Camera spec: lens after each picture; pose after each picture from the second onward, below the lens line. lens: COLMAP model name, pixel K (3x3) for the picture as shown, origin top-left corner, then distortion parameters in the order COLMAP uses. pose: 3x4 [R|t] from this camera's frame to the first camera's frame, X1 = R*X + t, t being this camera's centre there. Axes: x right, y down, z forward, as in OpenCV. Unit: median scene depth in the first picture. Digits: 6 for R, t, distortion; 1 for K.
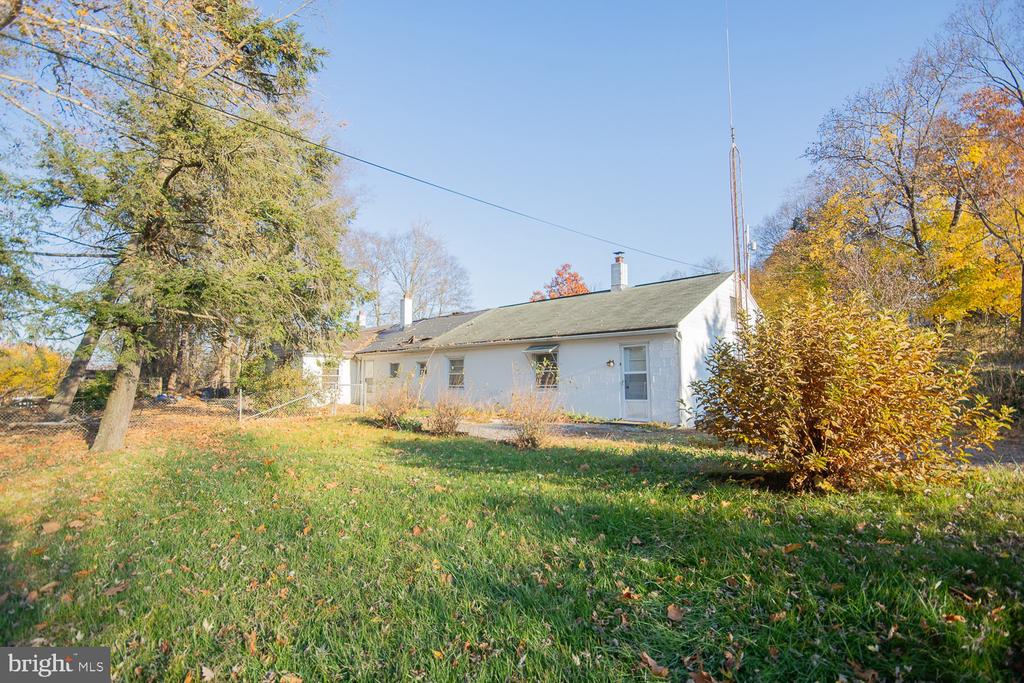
lens RADIAL K [[514.4, 0, 512.9], [0, 514.4, 341.8], [0, 0, 1]] dist [0.001799, 0.000008]
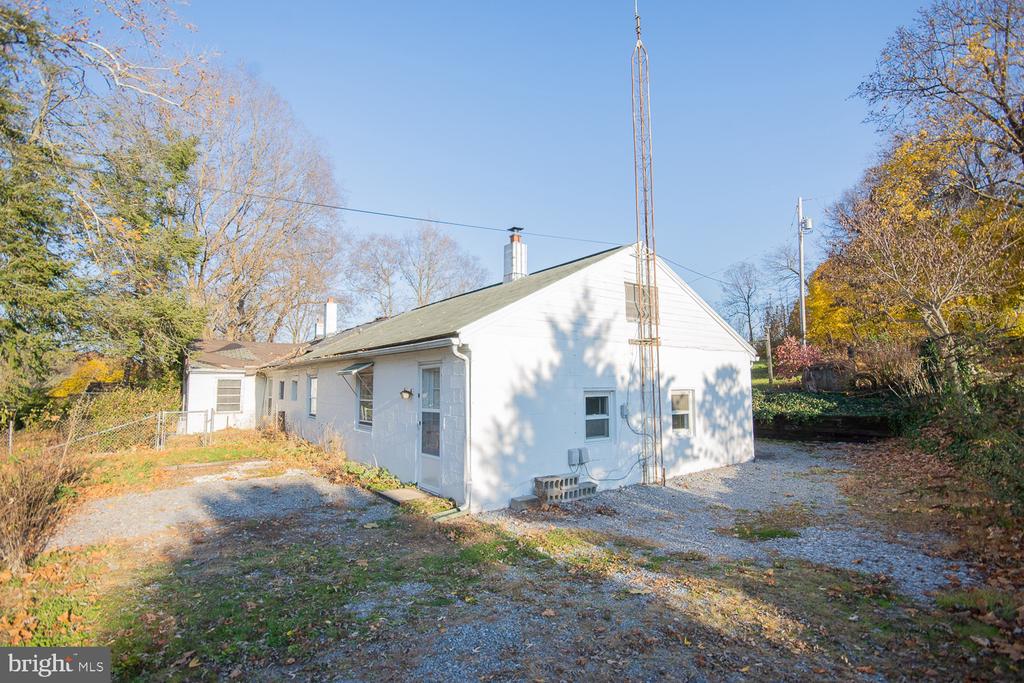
lens RADIAL K [[514.2, 0, 511.2], [0, 514.2, 343.3], [0, 0, 1]] dist [-0.019883, 0.000072]
pose [[0.981179, -0.012916, -0.192667, 0.363367], [0.011726, 0.999905, -0.007312, -0.011598], [0.192744, 0.004915, 0.981237, 0.333367]]
